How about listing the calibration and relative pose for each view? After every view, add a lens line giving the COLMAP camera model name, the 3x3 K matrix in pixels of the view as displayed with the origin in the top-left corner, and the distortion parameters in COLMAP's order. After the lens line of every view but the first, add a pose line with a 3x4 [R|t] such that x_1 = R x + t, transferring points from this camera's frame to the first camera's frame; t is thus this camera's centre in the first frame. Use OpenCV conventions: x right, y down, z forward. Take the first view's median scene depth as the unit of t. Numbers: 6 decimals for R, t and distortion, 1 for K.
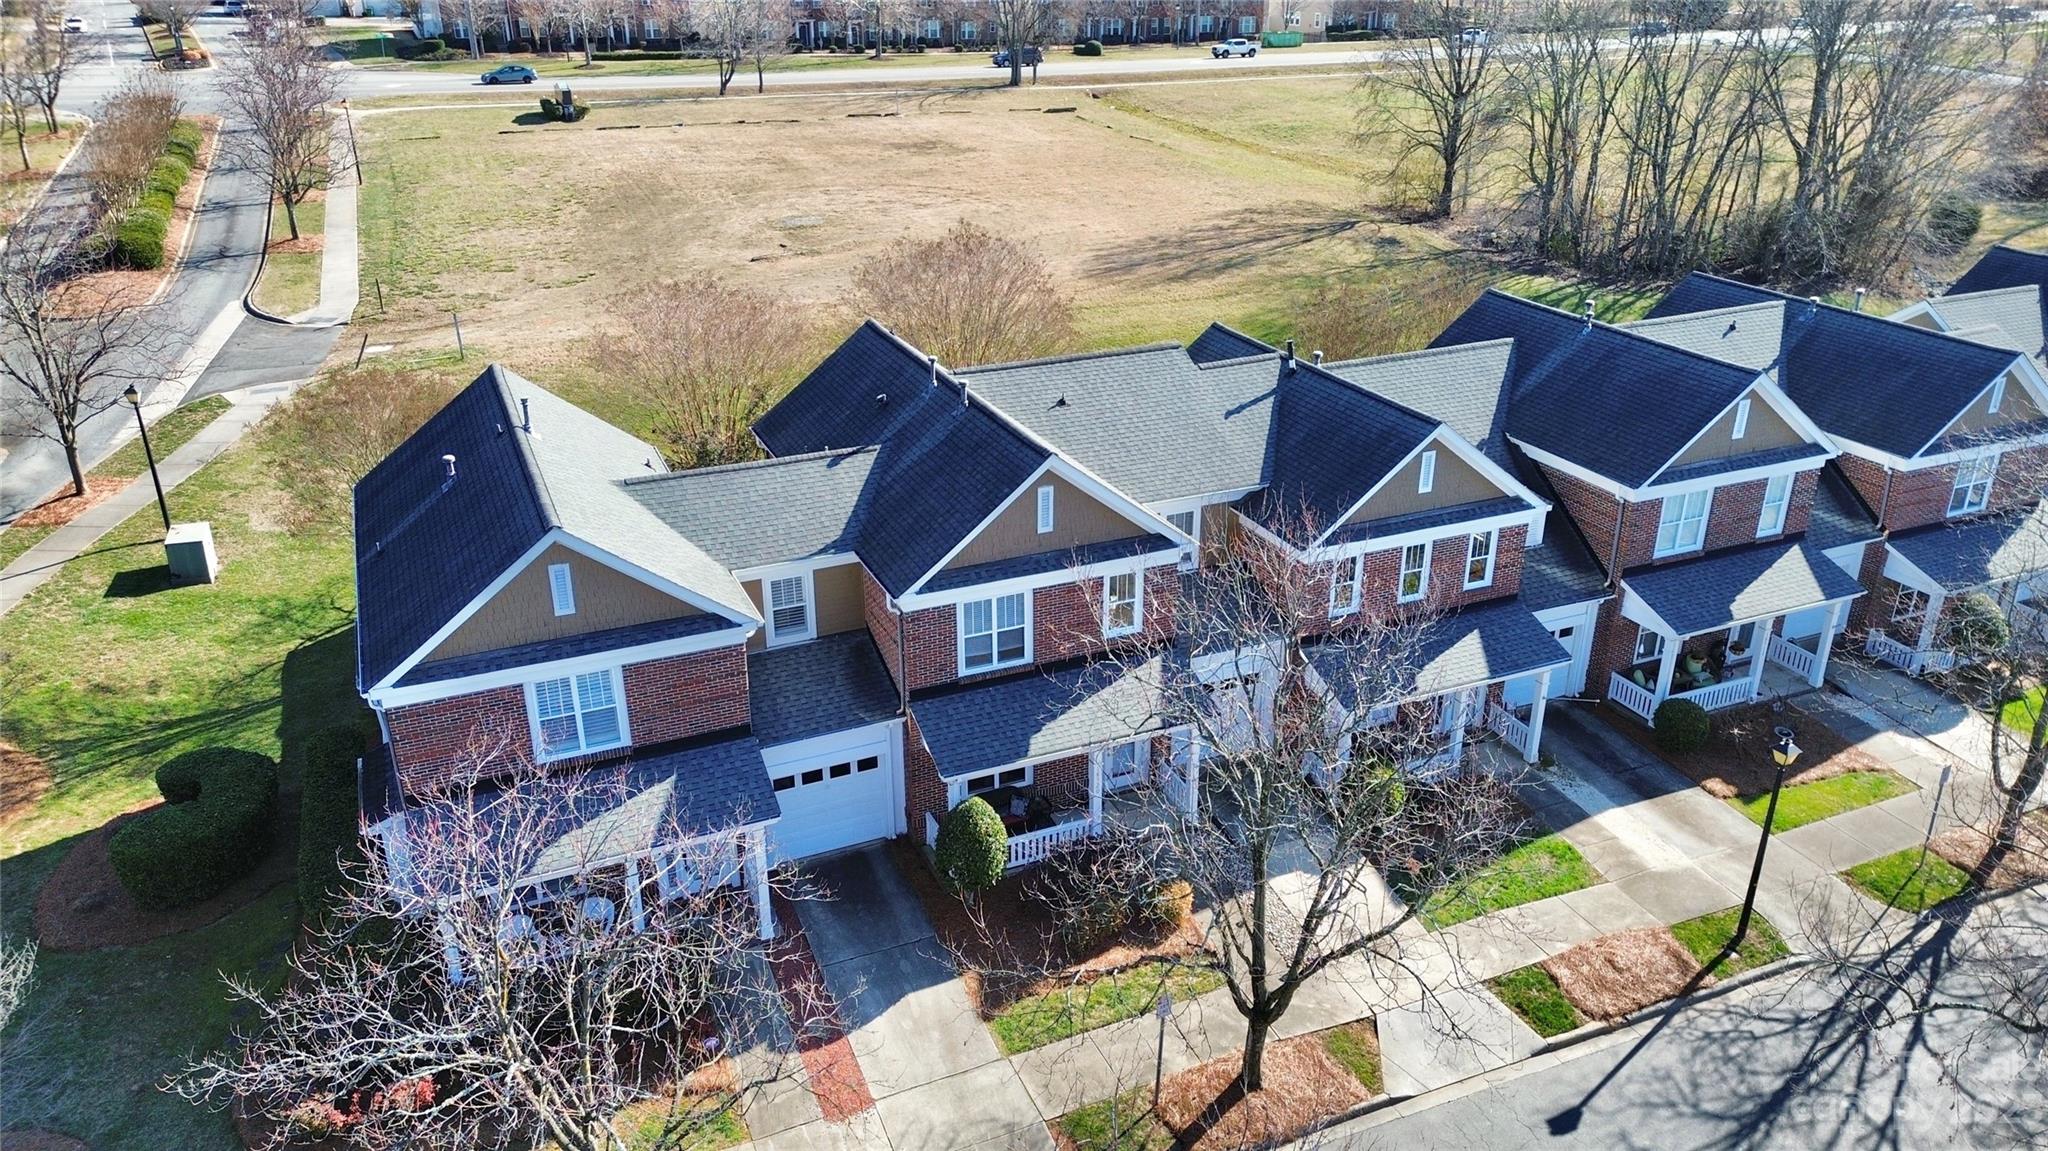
lens RADIAL K [[1412.0, 0, 1012.6], [0, 1412.0, 582.4], [0, 0, 1]] dist [0.043025, -0.002706]
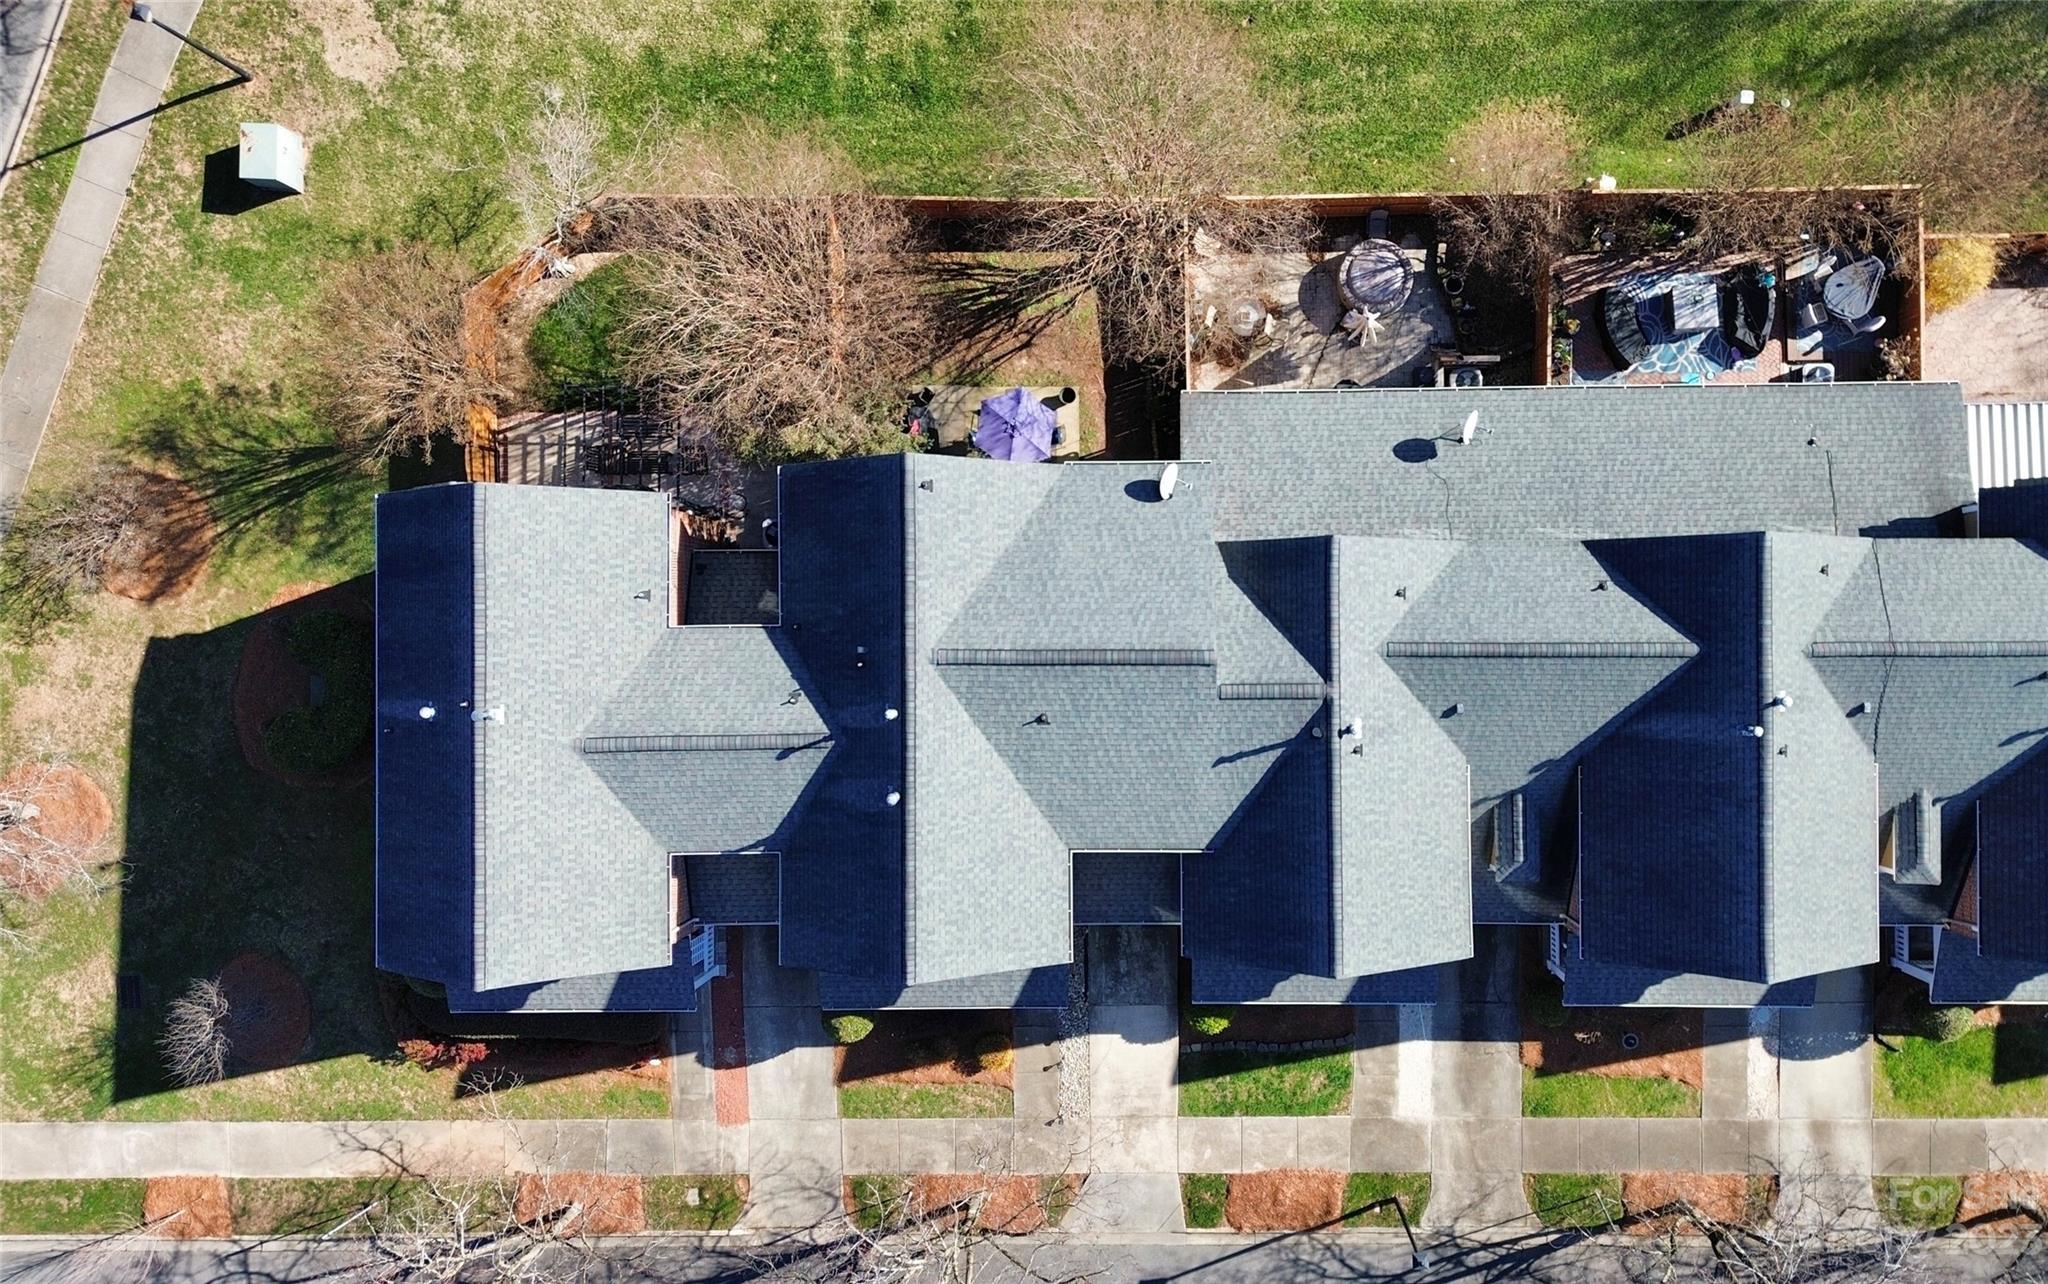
lens RADIAL K [[1552.3, 0, 1122.4], [0, 1552.3, 635.5], [0, 0, 1]] dist [0.128329, -0.160284]
pose [[0.923201, 0.383429, -0.026111, 0.092539], [-0.139112, 0.396735, 0.907331, -1.111422], [0.358256, -0.834017, 0.419606, 0.633618]]
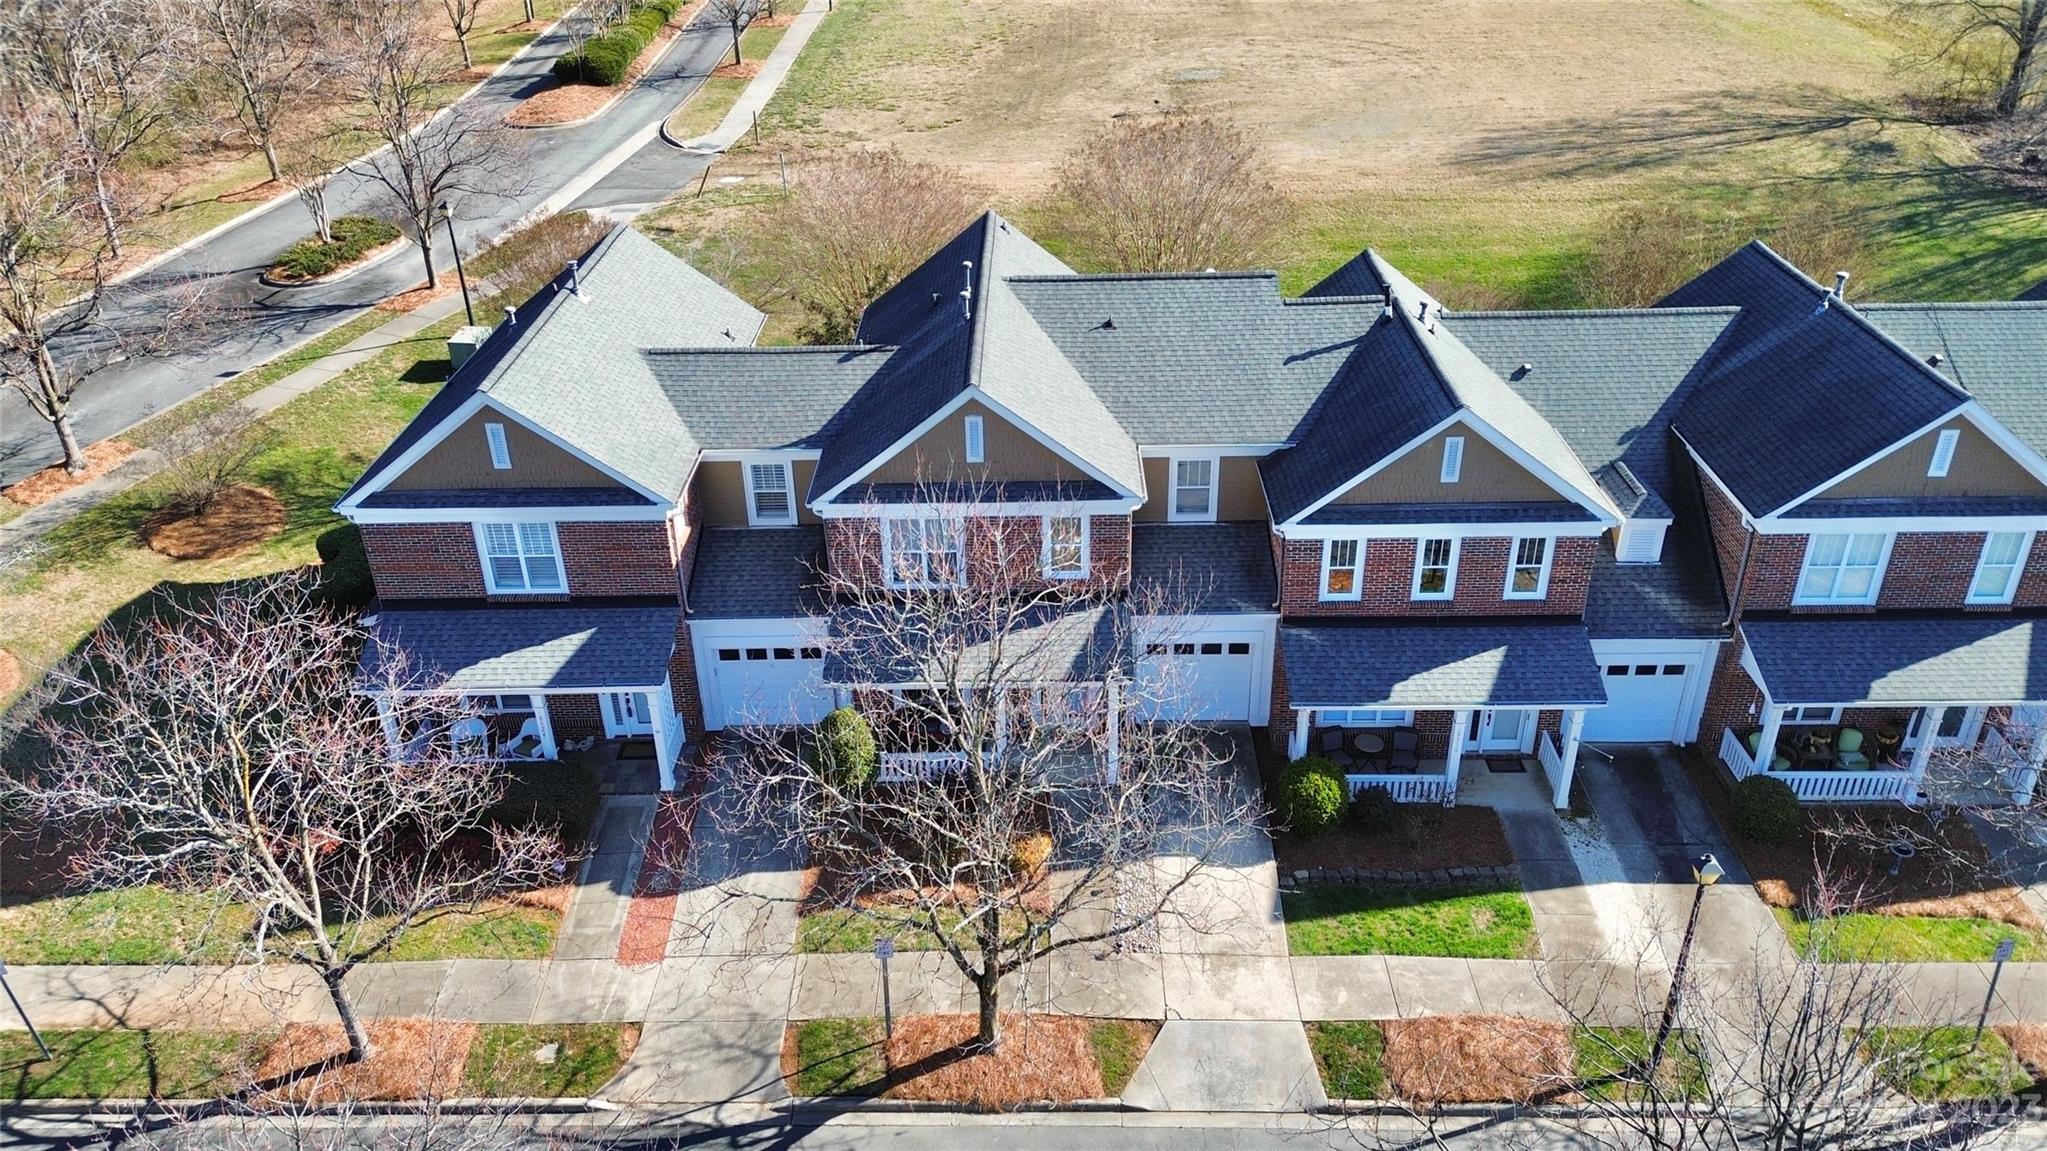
lens RADIAL K [[1448.1, 0, 1029.9], [0, 1448.1, 579.1], [0, 0, 1]] dist [0.072004, -0.069515]
pose [[0.916286, 0.189774, -0.352712, 0.367928], [-0.152419, 0.979582, 0.131099, -0.080266], [0.370390, -0.066365, 0.926503, 0.062959]]
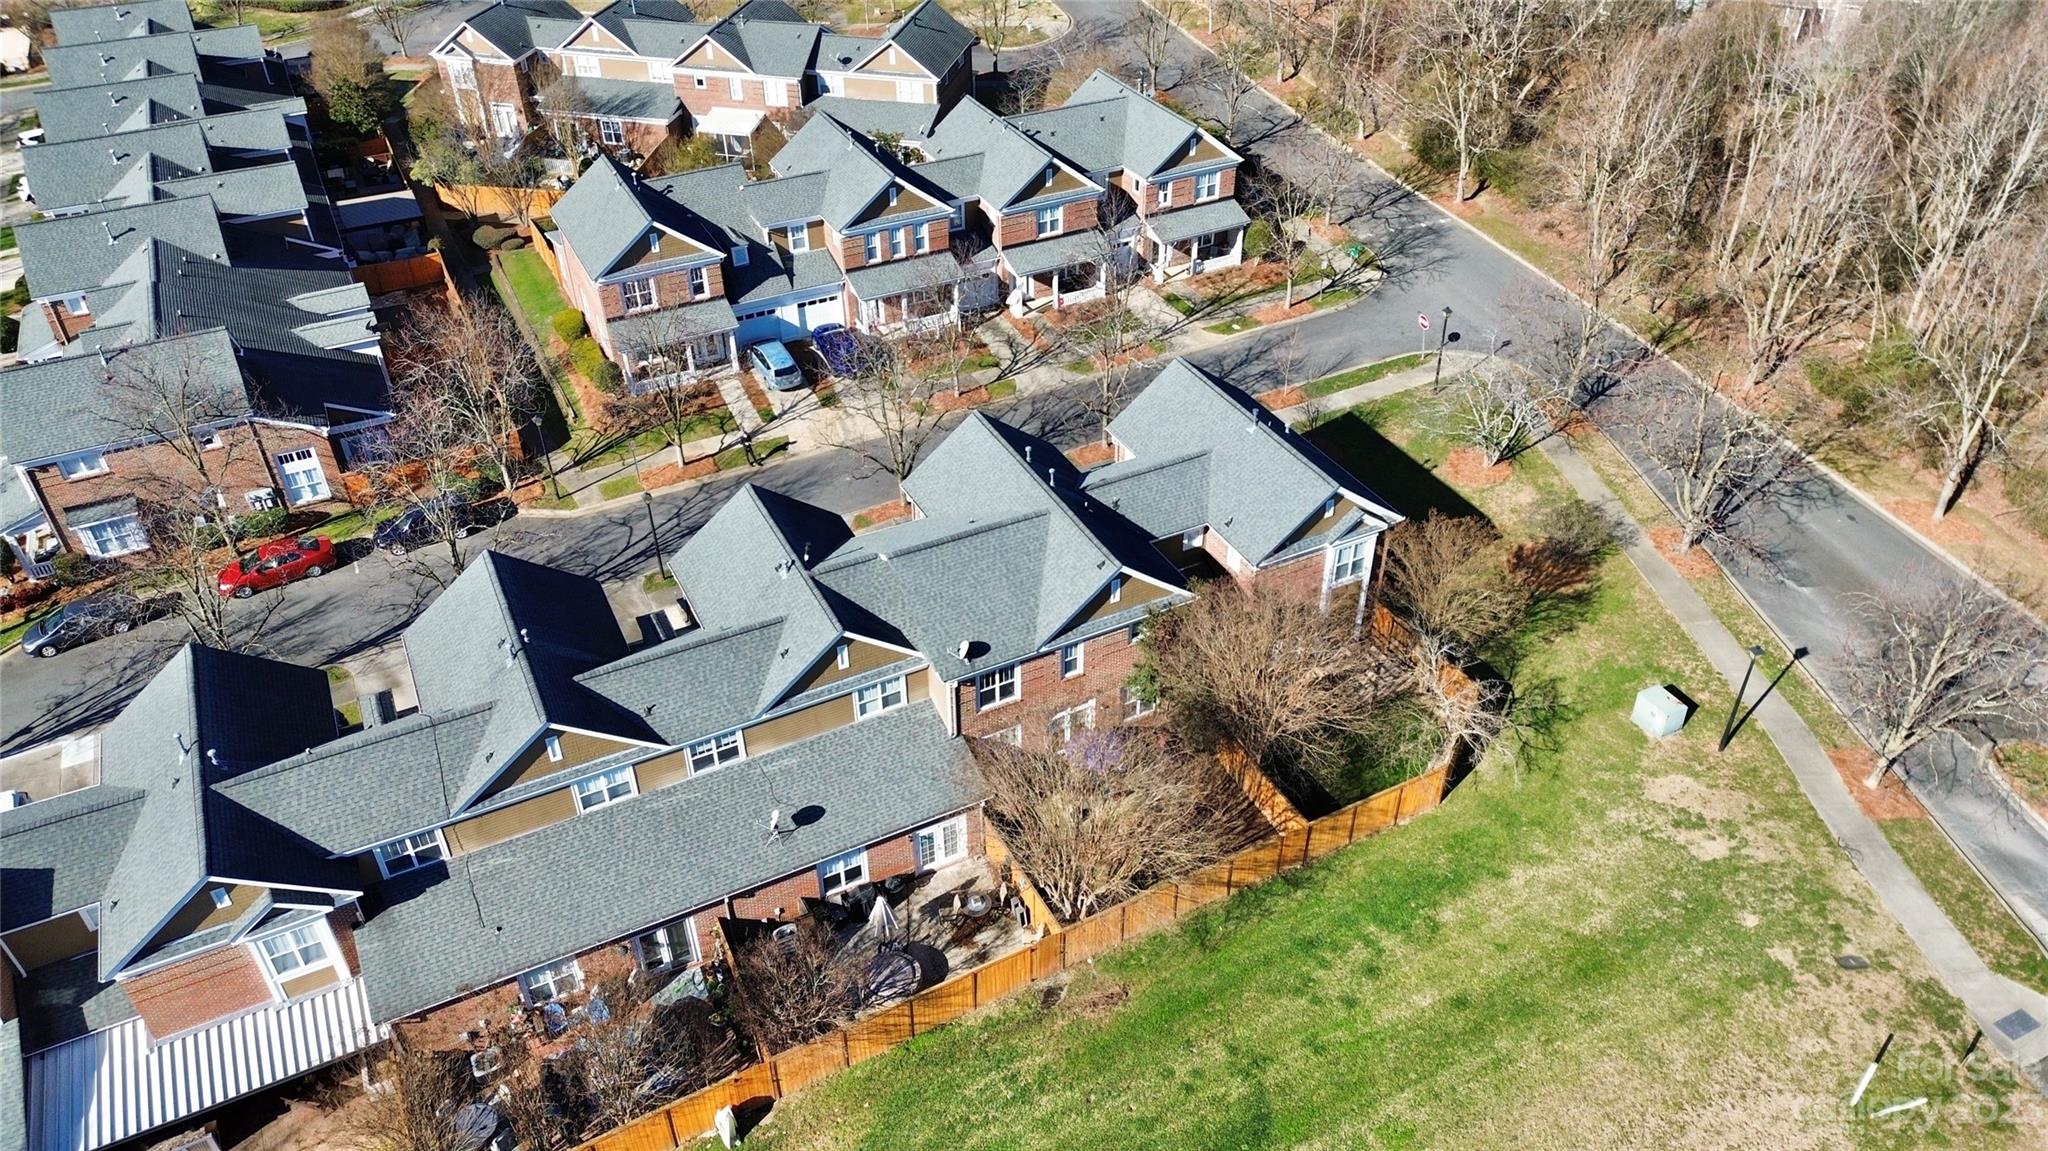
lens RADIAL K [[1448.8, 0, 1030.4], [0, 1448.8, 579.1], [0, 0, 1]] dist [0.072004, -0.069515]
pose [[-0.997438, 0.055324, -0.045357, 0.047660], [-0.013662, 0.475043, 0.879857, -1.494845], [0.070224, 0.878222, -0.473070, 1.806311]]
